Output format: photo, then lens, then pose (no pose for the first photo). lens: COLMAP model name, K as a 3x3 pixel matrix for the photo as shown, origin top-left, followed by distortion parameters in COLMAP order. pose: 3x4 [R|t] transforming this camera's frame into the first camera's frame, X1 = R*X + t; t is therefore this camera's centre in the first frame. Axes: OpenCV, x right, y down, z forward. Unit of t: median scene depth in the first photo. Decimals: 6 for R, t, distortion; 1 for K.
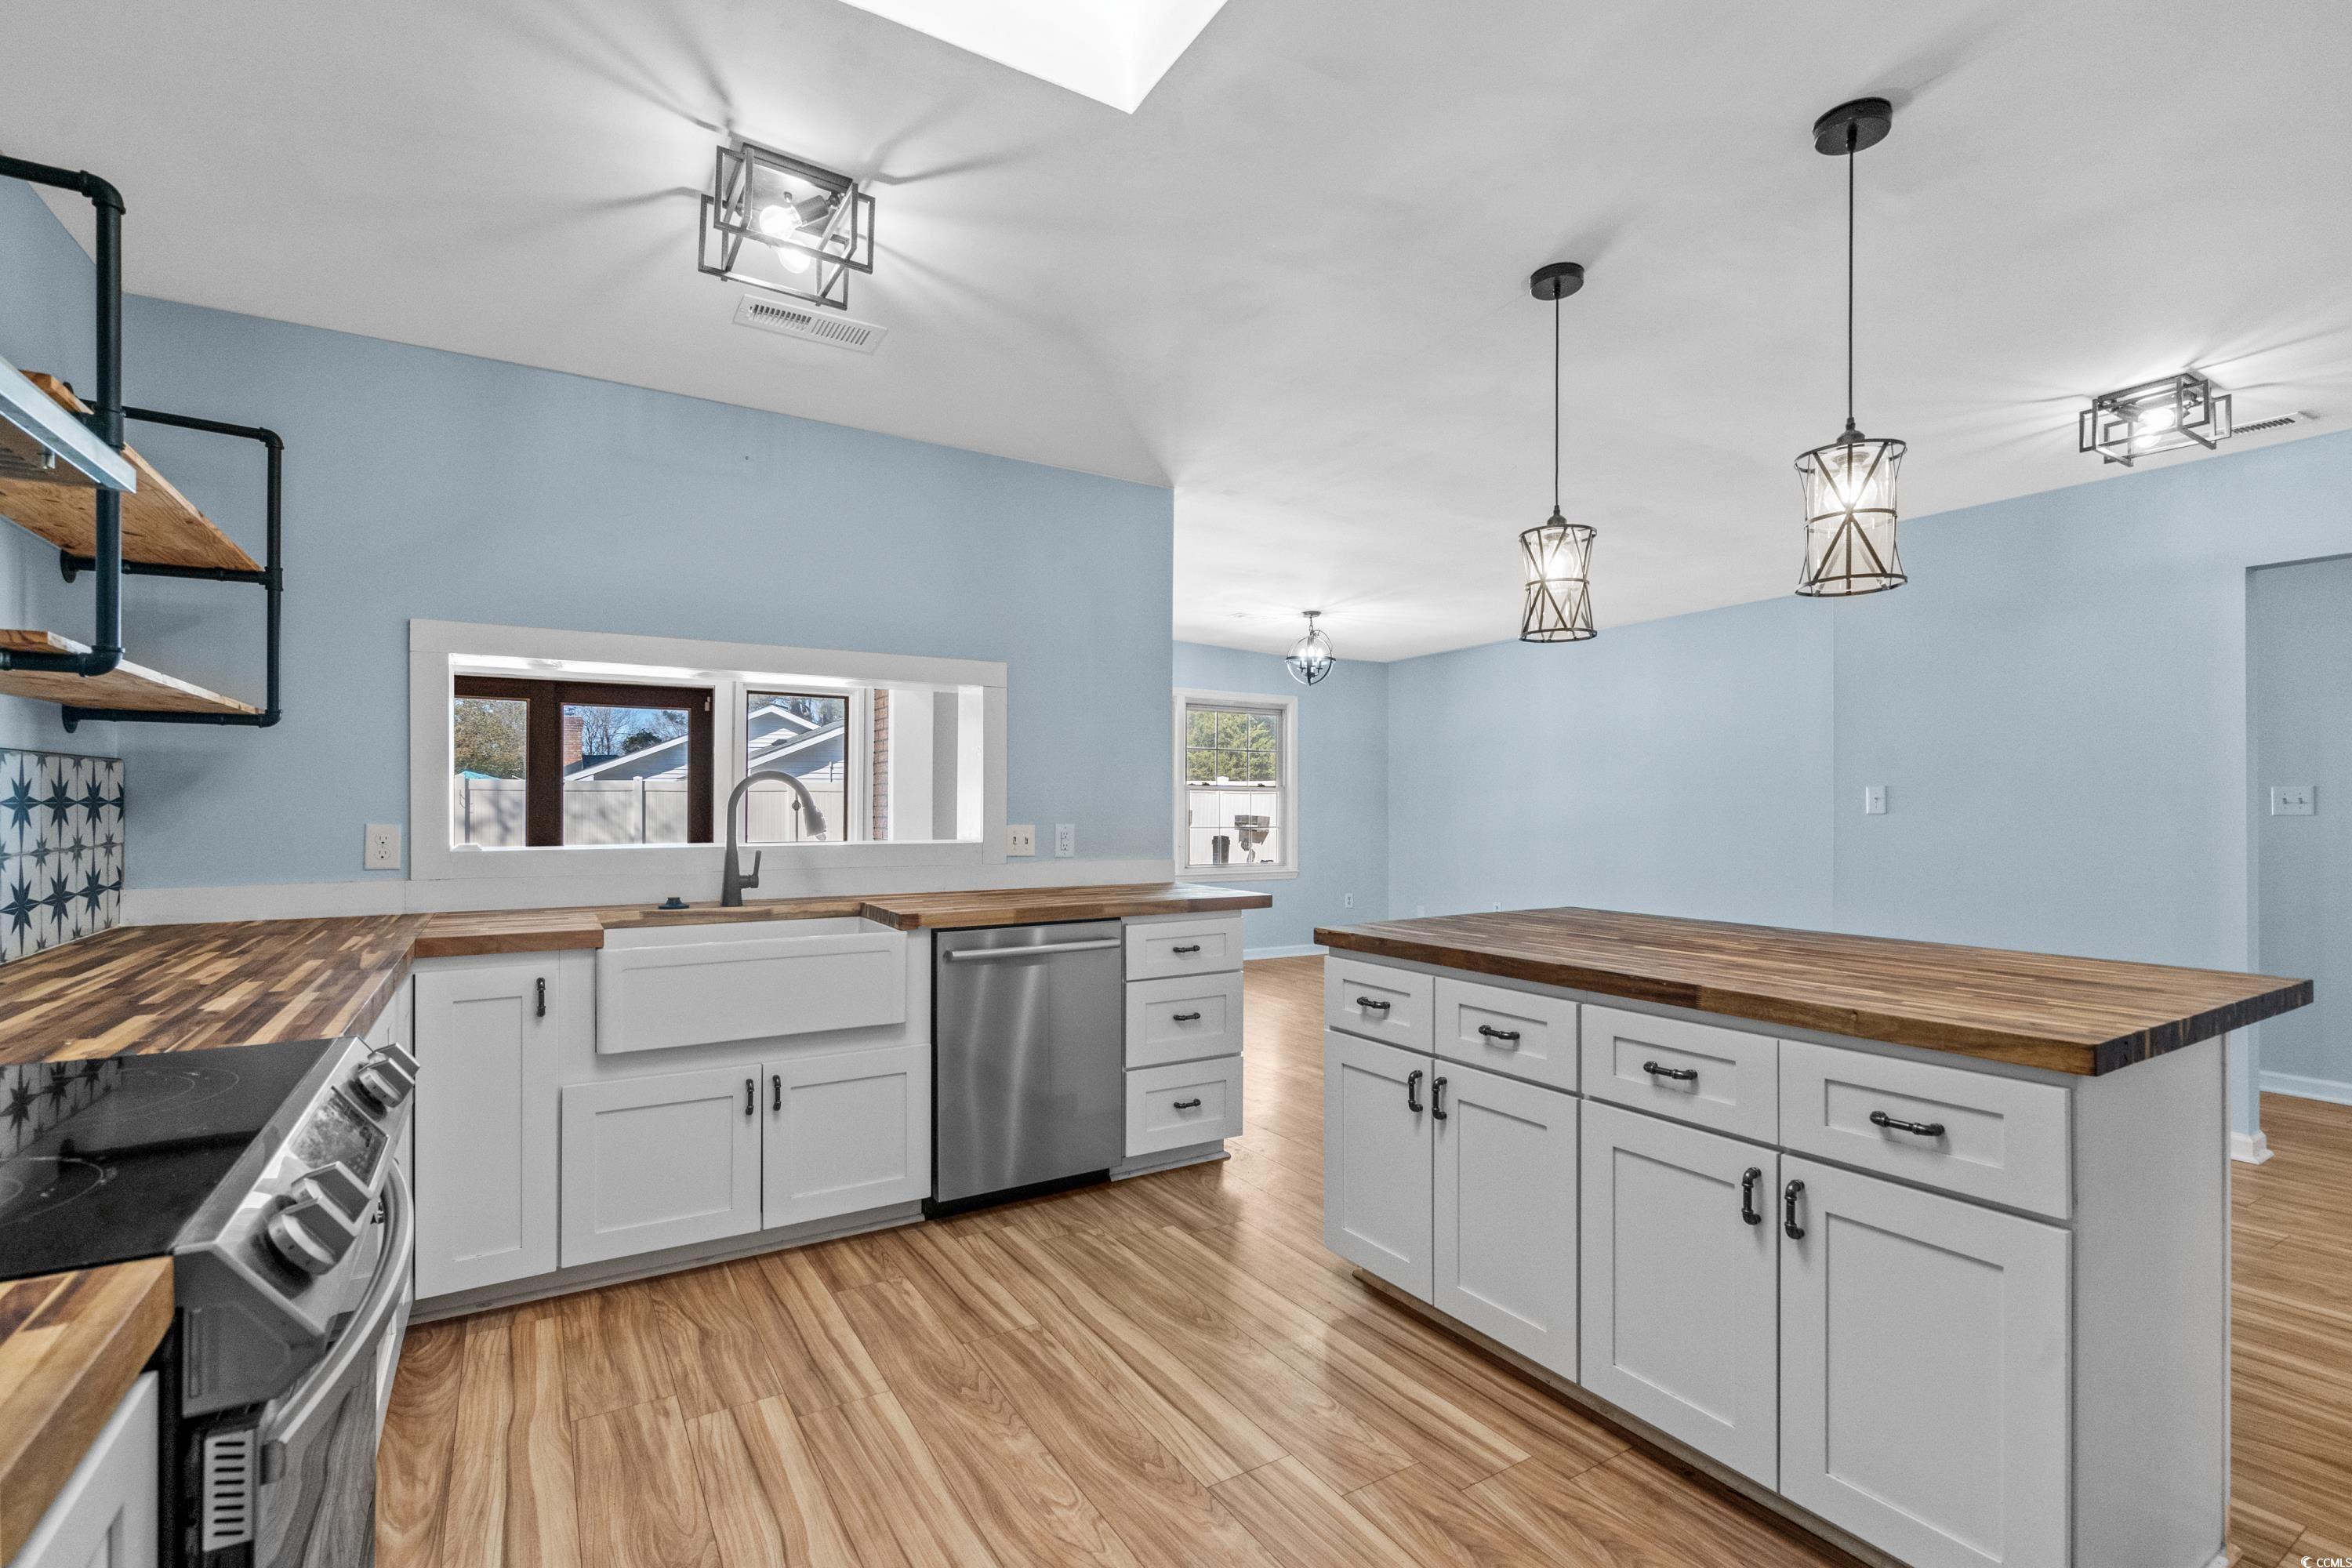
lens RADIAL K [[1071.4, 0, 1176.0], [0, 1071.4, 784.0], [0, 0, 1]] dist [0.001747, 0.000229]
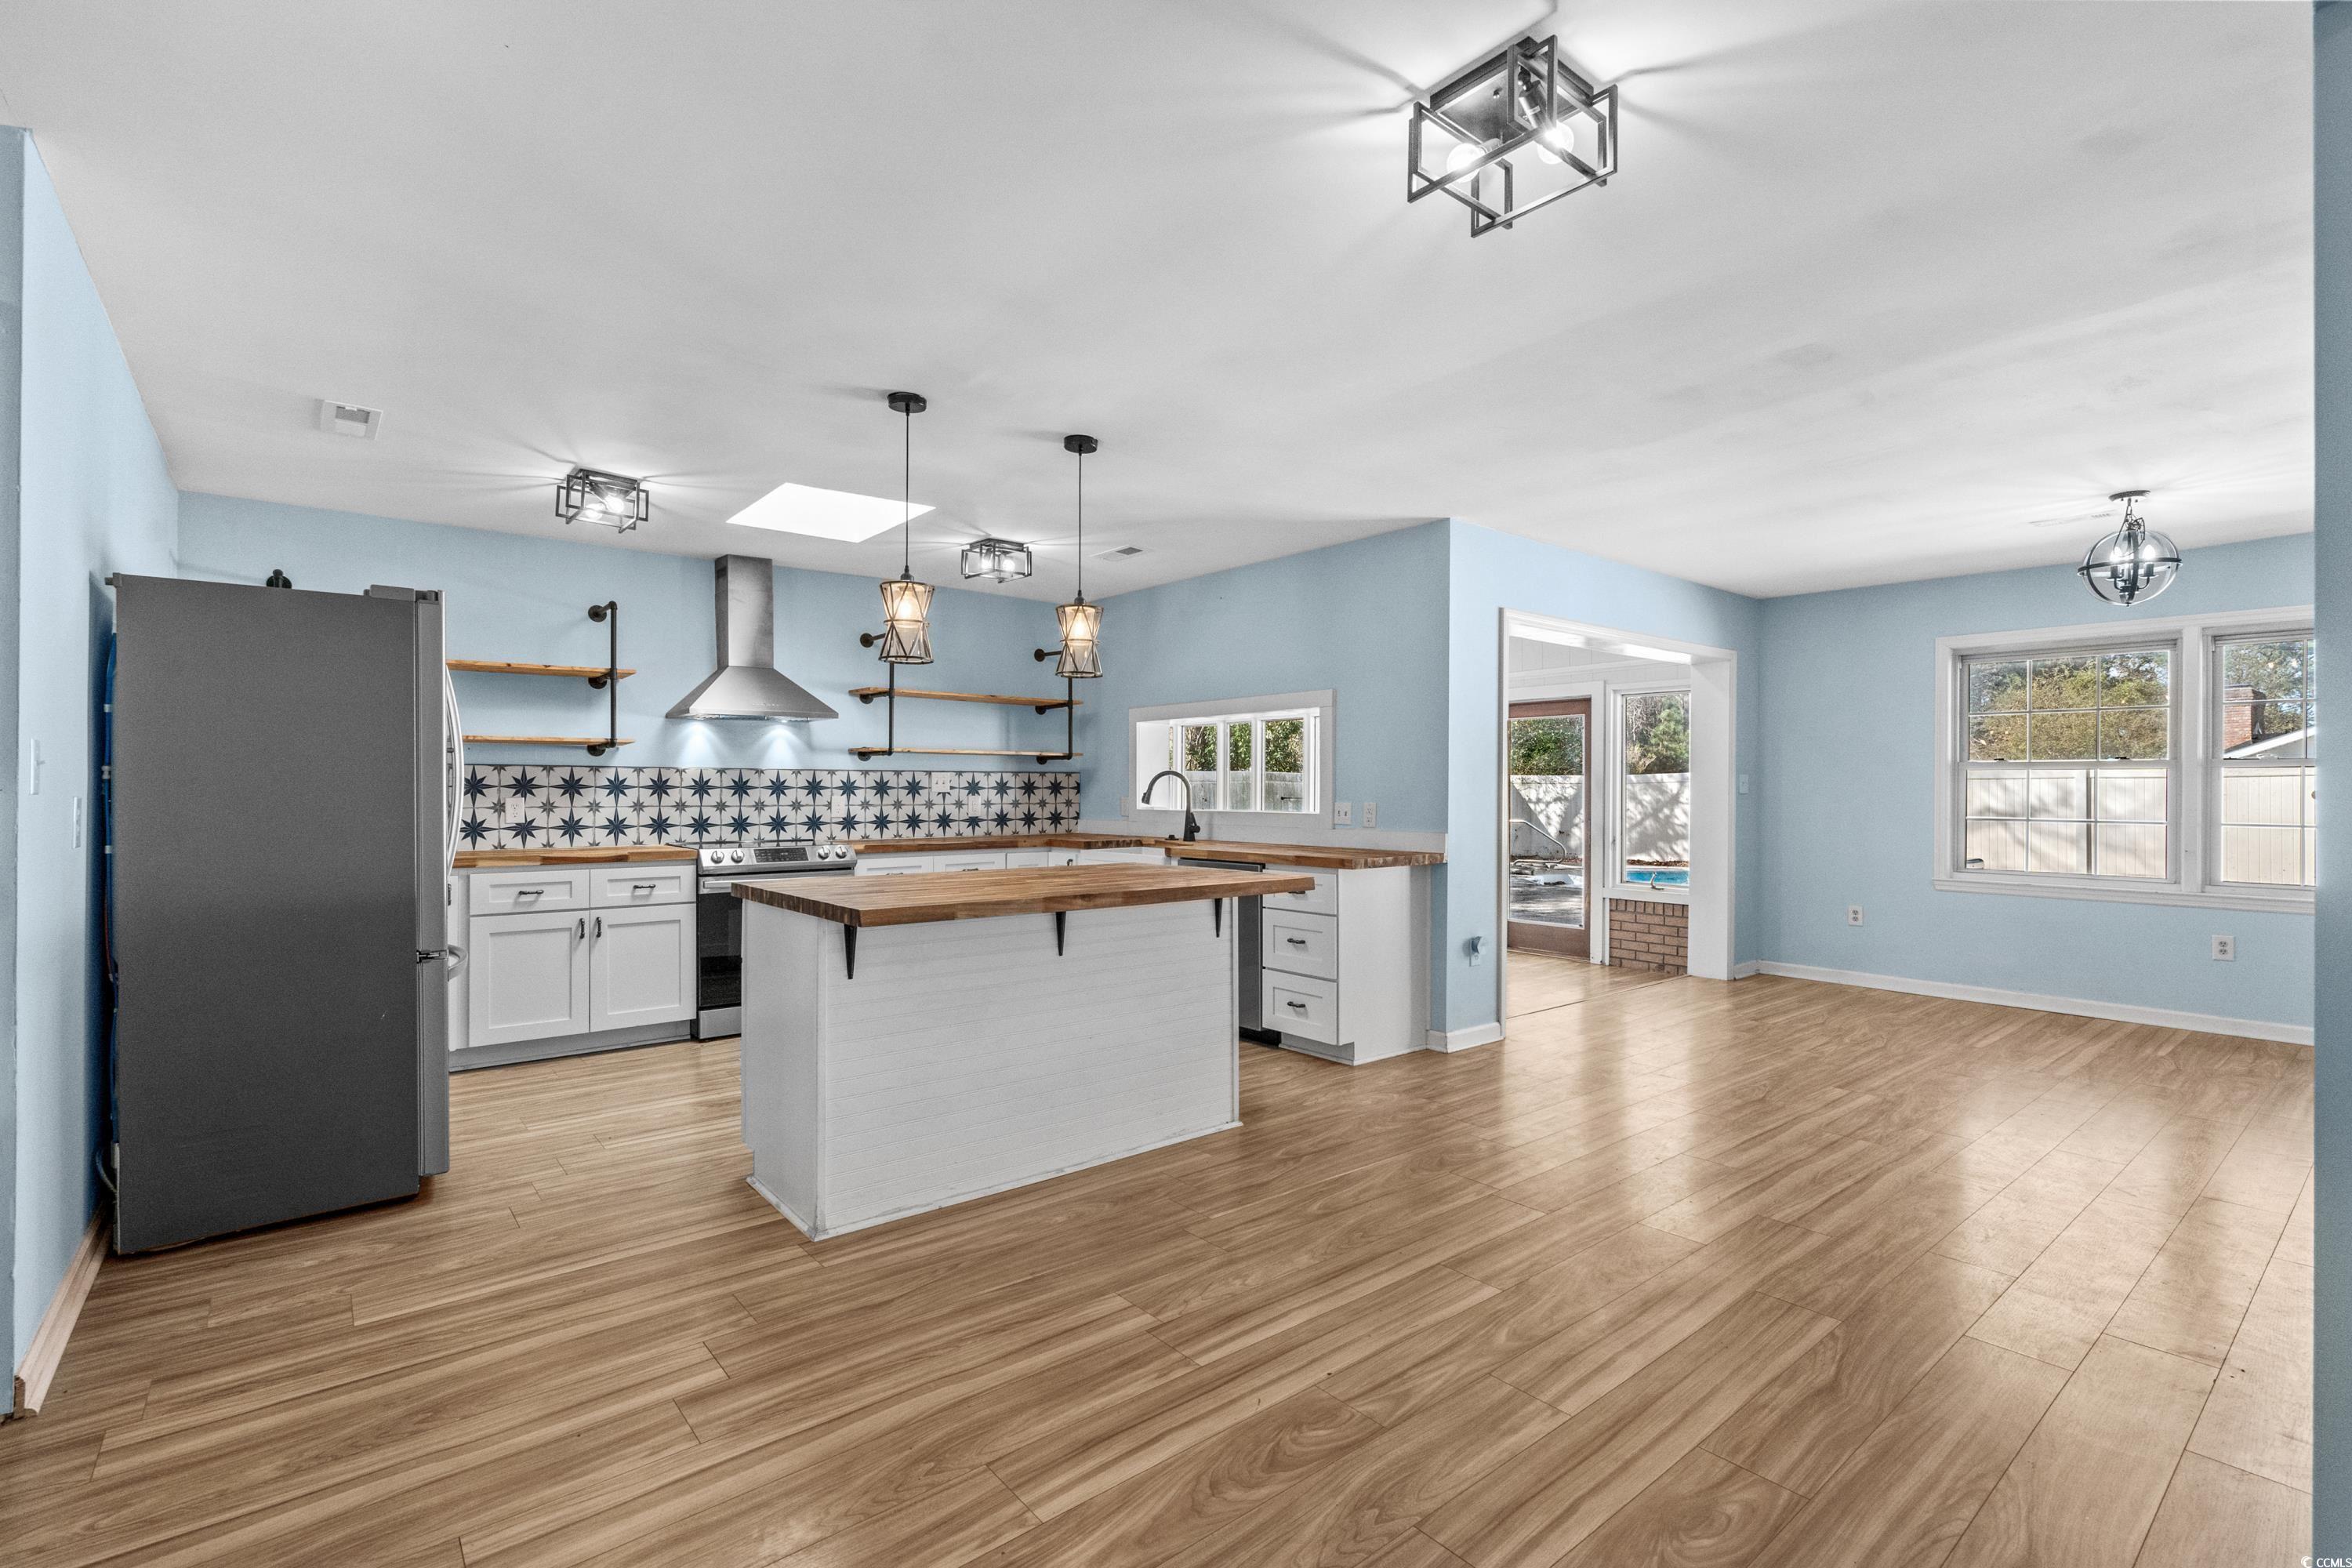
lens RADIAL K [[1065.5, 0, 1163.7], [0, 1065.5, 788.3], [0, 0, 1]] dist [0.000275, 0.000290]
pose [[0.131898, -0.003317, -0.991258, 1.339175], [0.016083, 0.999870, -0.001206, 0.019628], [0.991133, -0.015784, 0.131935, 0.650269]]
